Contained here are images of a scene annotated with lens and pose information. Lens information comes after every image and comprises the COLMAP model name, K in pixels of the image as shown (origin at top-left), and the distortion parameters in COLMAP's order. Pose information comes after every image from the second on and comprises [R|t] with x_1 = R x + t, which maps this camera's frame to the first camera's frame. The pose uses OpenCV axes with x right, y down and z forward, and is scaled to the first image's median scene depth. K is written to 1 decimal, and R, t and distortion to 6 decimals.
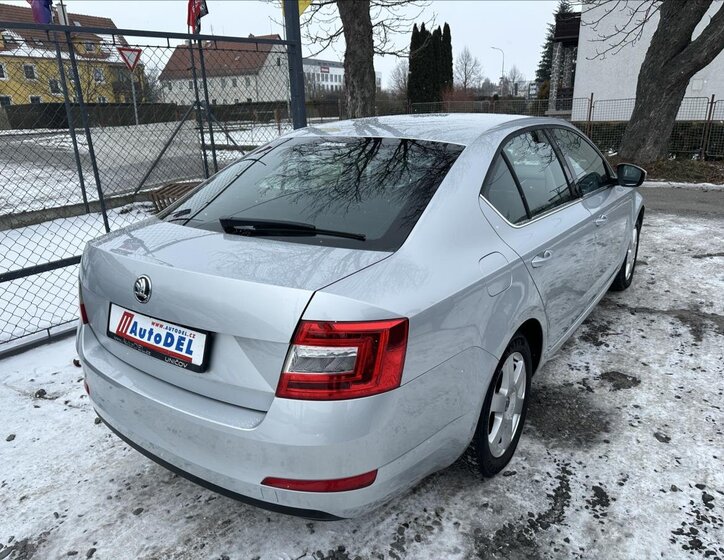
lens RADIAL K [[549.8, 0, 365.4], [0, 549.8, 274.1], [0, 0, 1]] dist [0.015359, -0.019082]
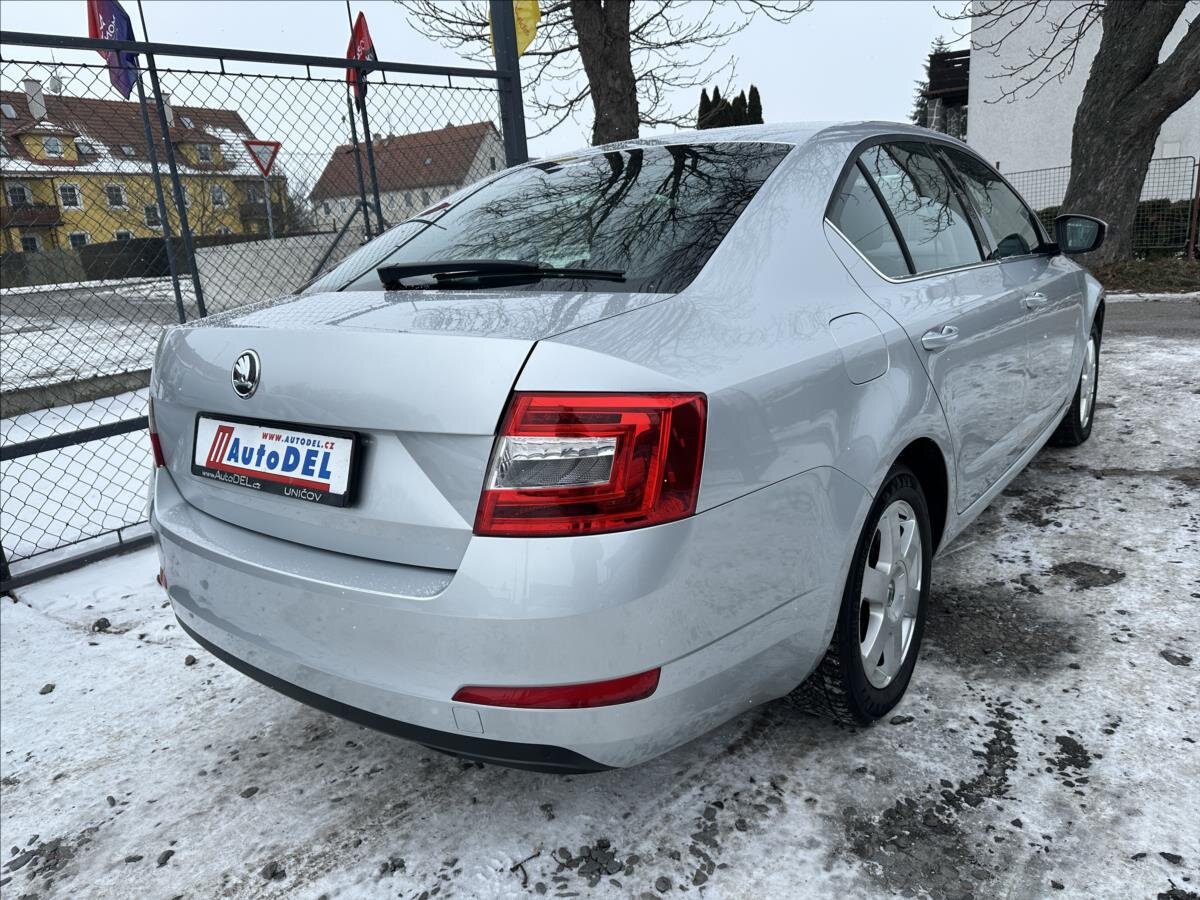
lens RADIAL K [[877.5, 0, 592.8], [0, 877.5, 443.2], [0, 0, 1]] dist [0.014502, -0.020564]
pose [[0.998101, -0.034098, -0.051309, 0.005208], [0.030554, 0.997193, -0.068350, 0.150184], [0.053496, 0.066653, 0.996341, 0.086364]]
